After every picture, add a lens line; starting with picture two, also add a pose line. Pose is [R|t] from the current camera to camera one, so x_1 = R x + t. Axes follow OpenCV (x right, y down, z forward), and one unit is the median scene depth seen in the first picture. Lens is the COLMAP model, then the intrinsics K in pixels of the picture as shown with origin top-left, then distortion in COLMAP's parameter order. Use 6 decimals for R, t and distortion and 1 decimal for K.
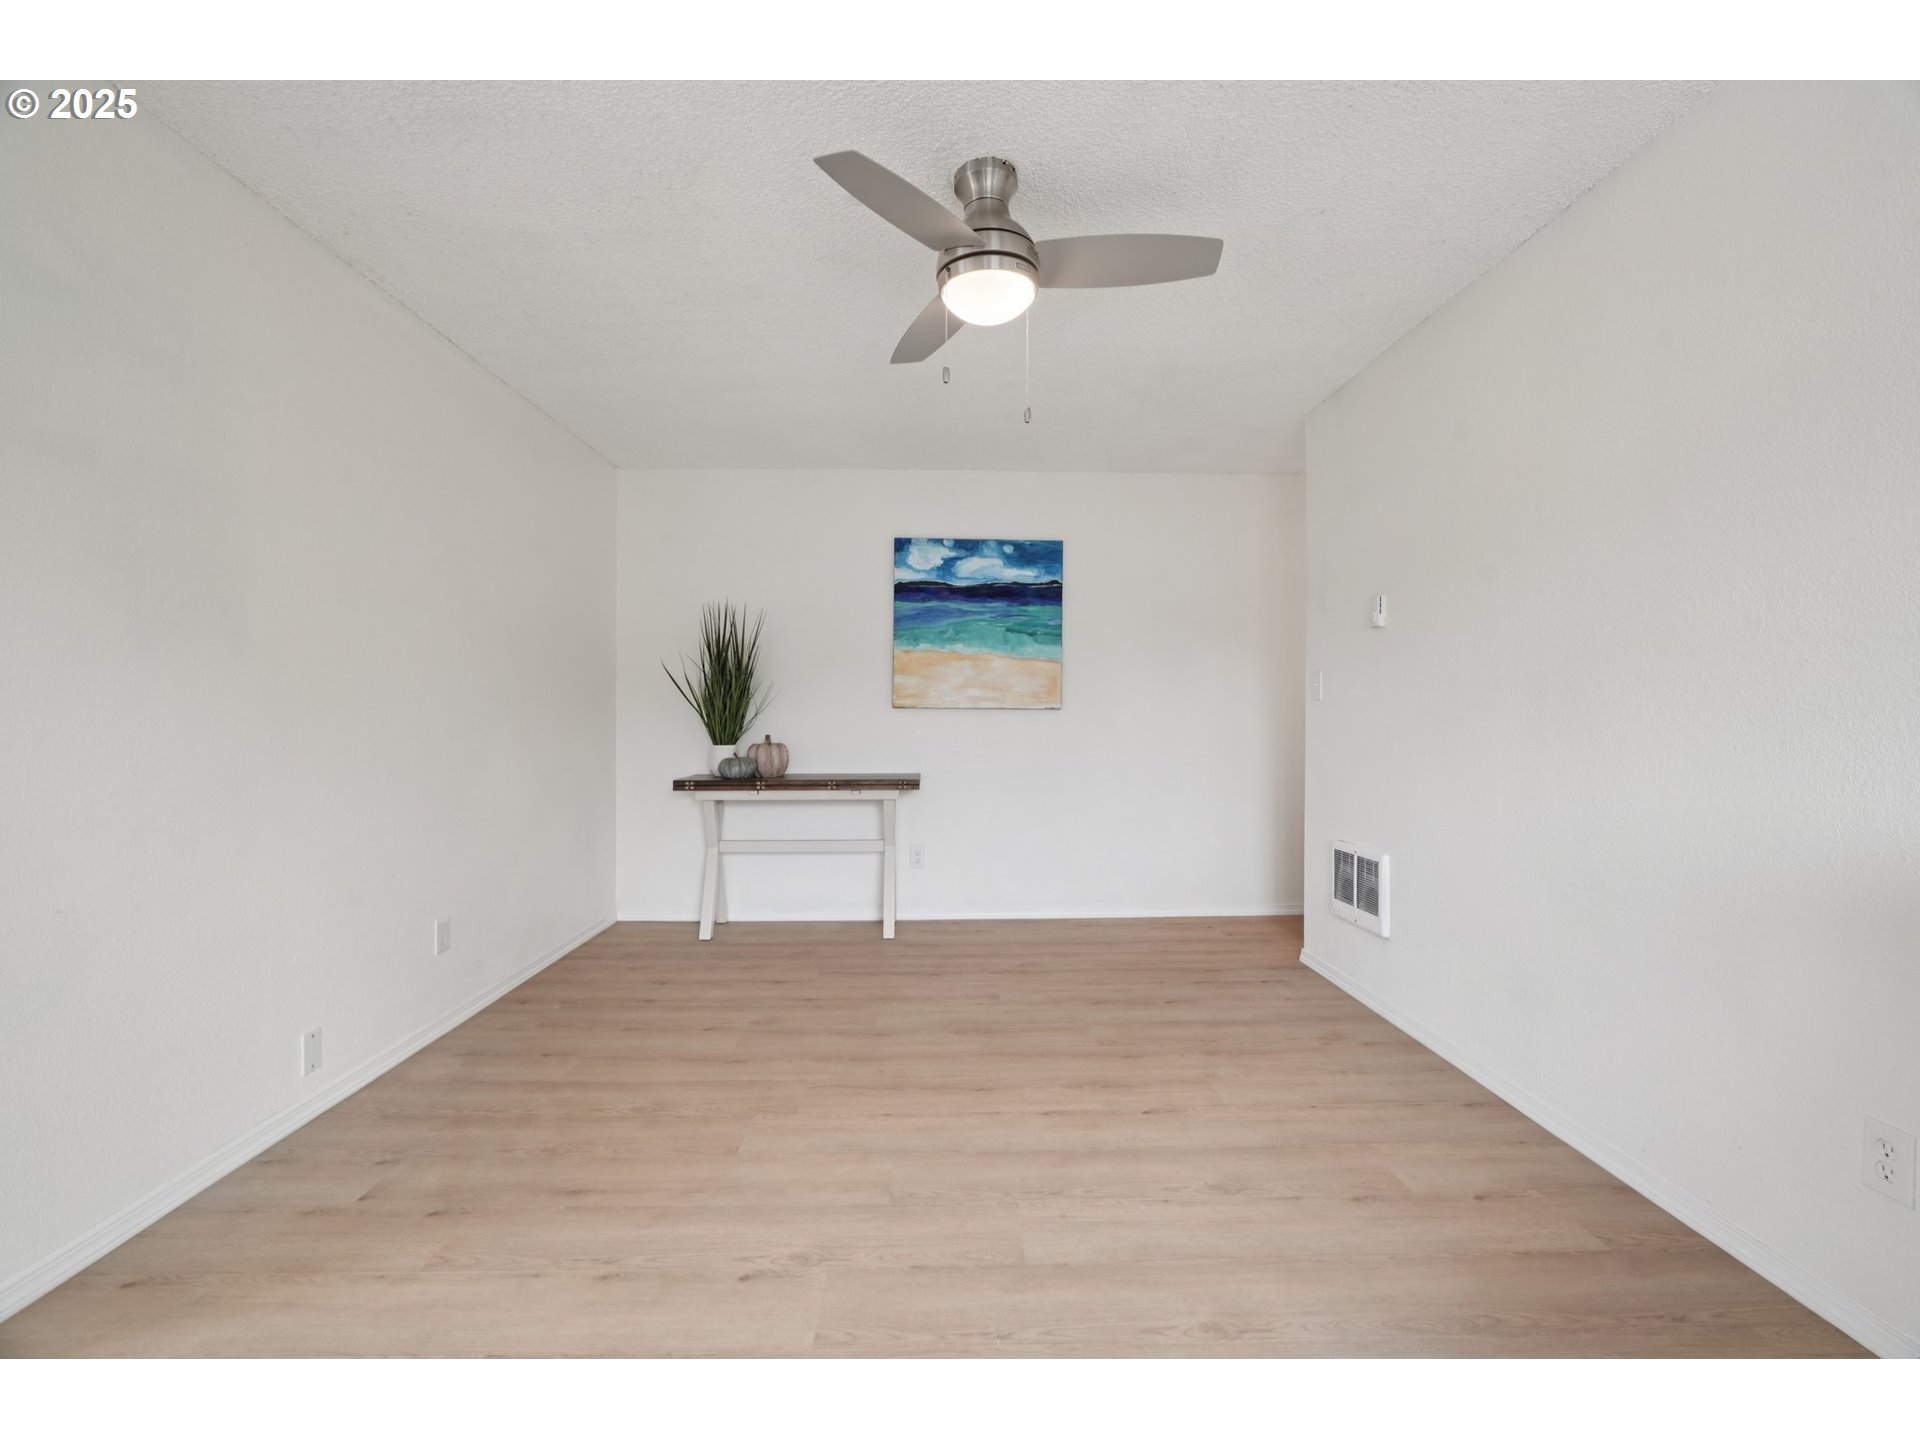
lens RADIAL K [[878.1, 0, 948.2], [0, 878.1, 712.1], [0, 0, 1]] dist [-0.009027, 0.002084]
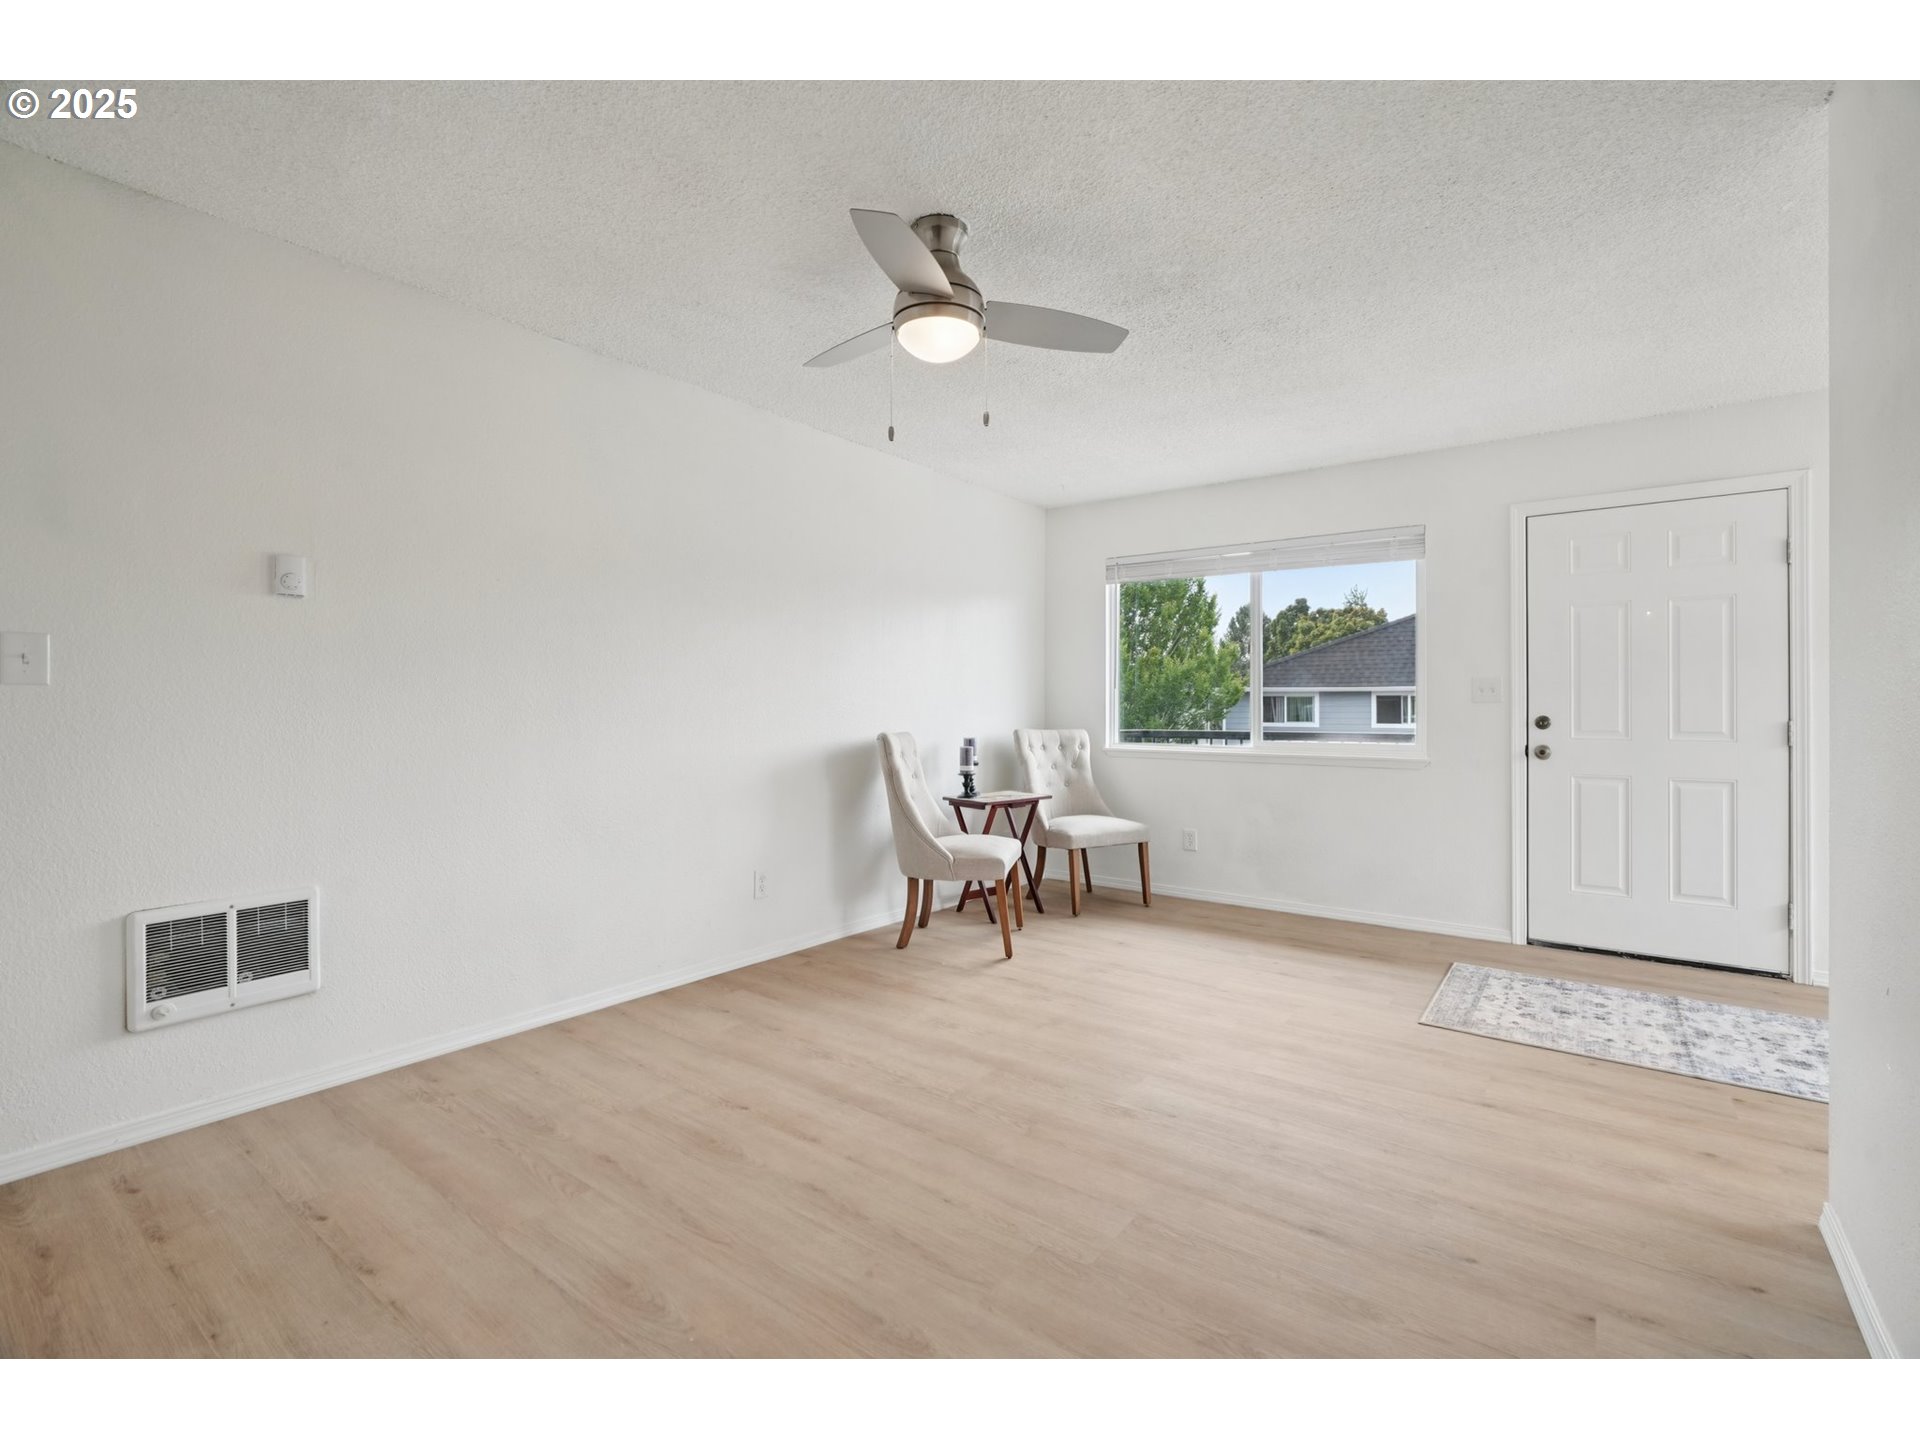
lens RADIAL K [[878.1, 0, 981.0], [0, 878.1, 710.4], [0, 0, 1]] dist [-0.009027, 0.002084]
pose [[-0.803578, -0.006854, 0.595160, -0.612560], [-0.001041, 0.999948, 0.010110, -0.005488], [-0.595199, 0.007504, -0.803544, 1.734264]]
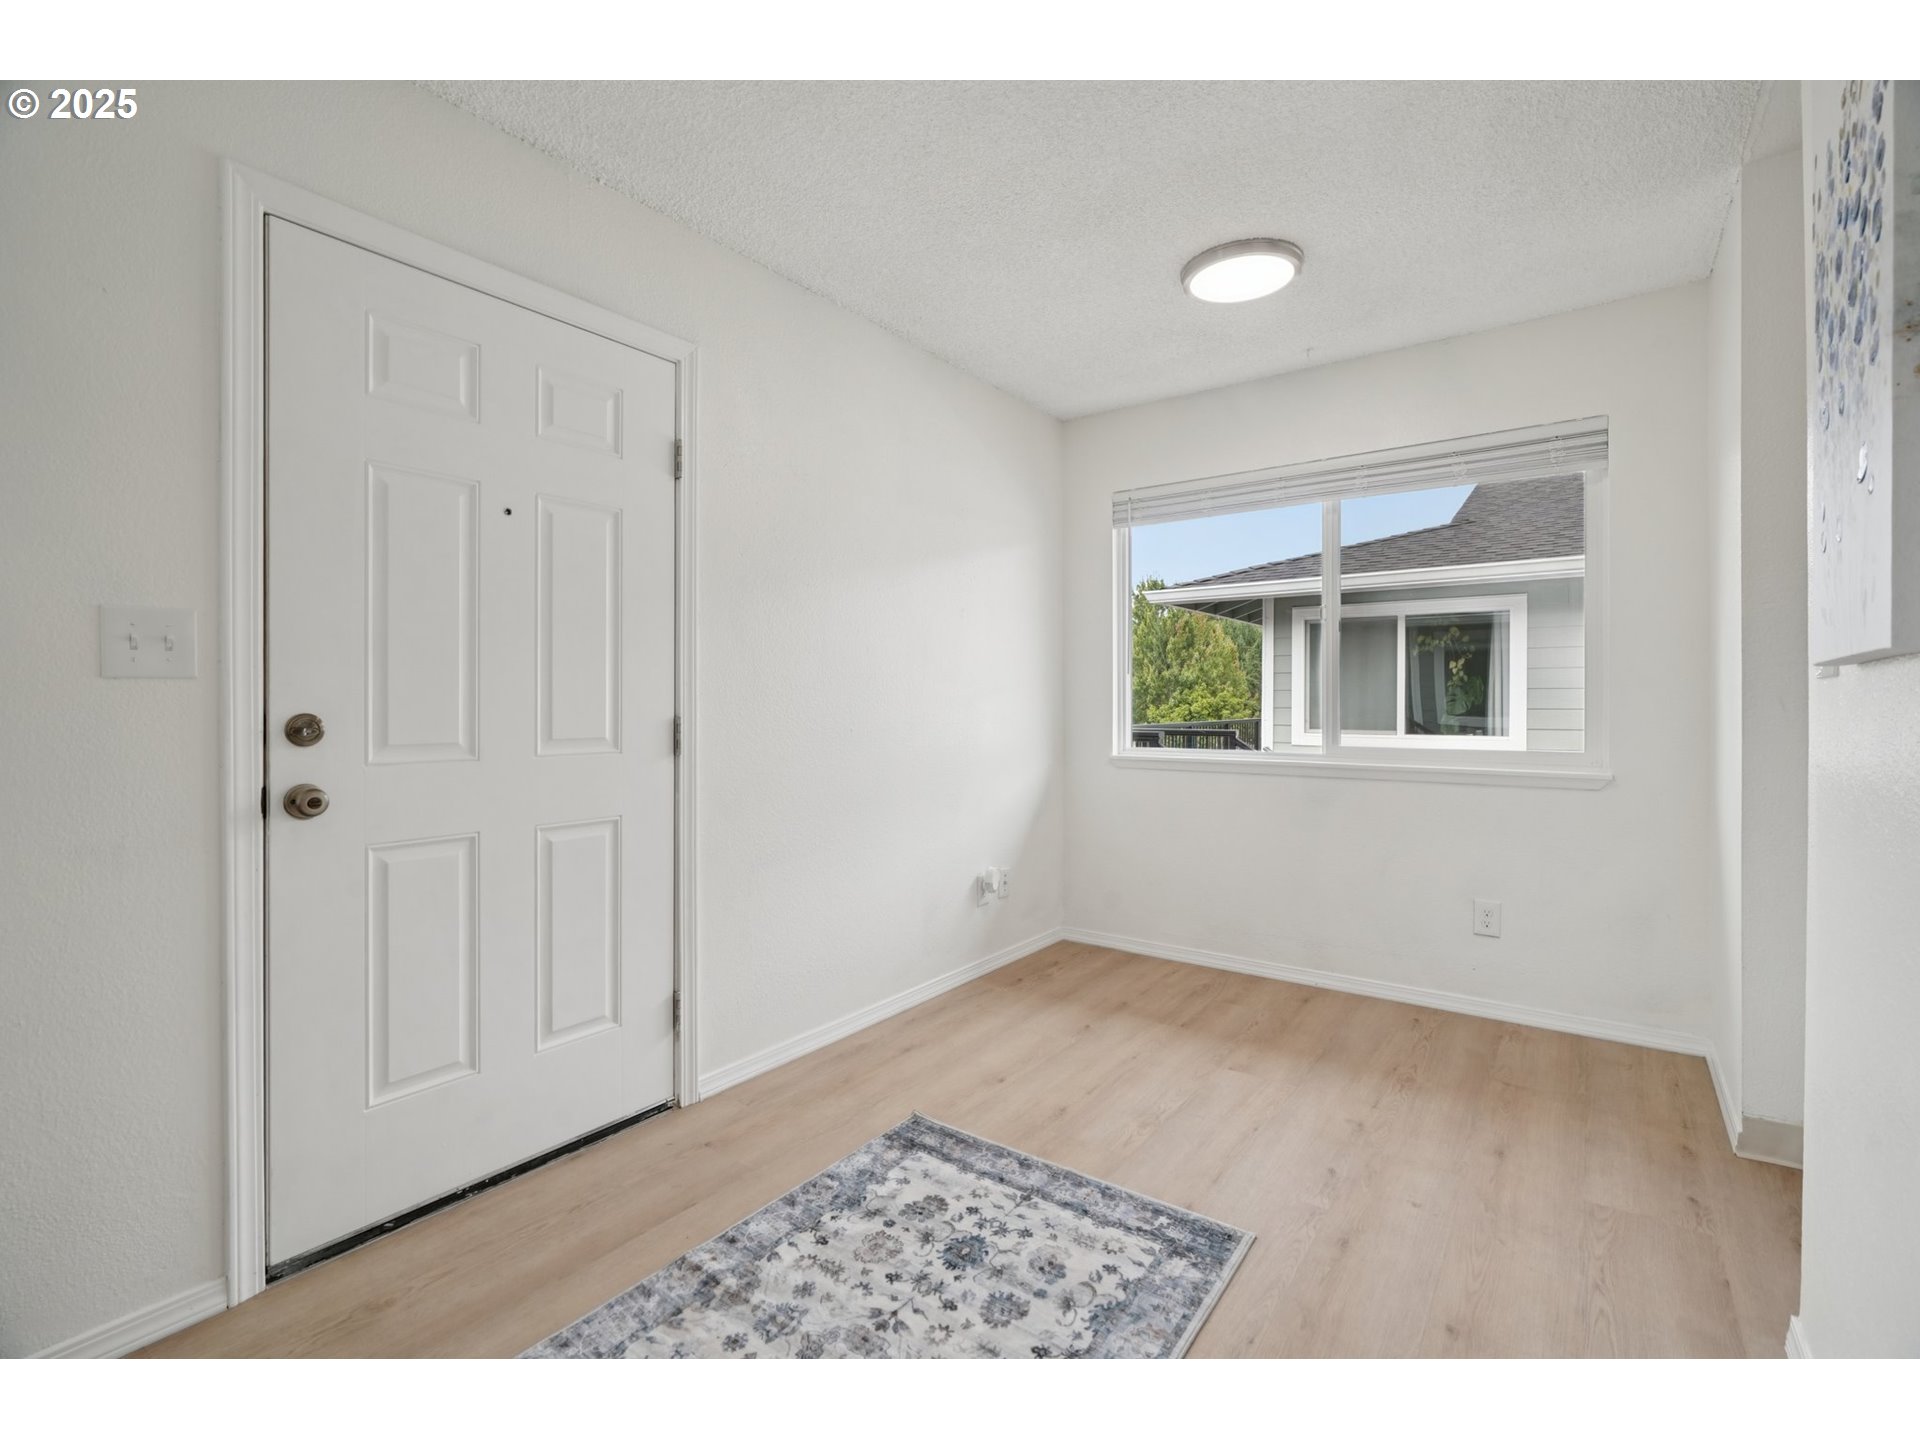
lens RADIAL K [[878.1, 0, 956.1], [0, 878.1, 702.5], [0, 0, 1]] dist [-0.009027, 0.002084]
pose [[-0.614275, -0.006806, -0.789062, -0.221187], [-0.012194, 0.999925, 0.000868, 0.006082], [0.788998, 0.010155, -0.614312, 0.488781]]
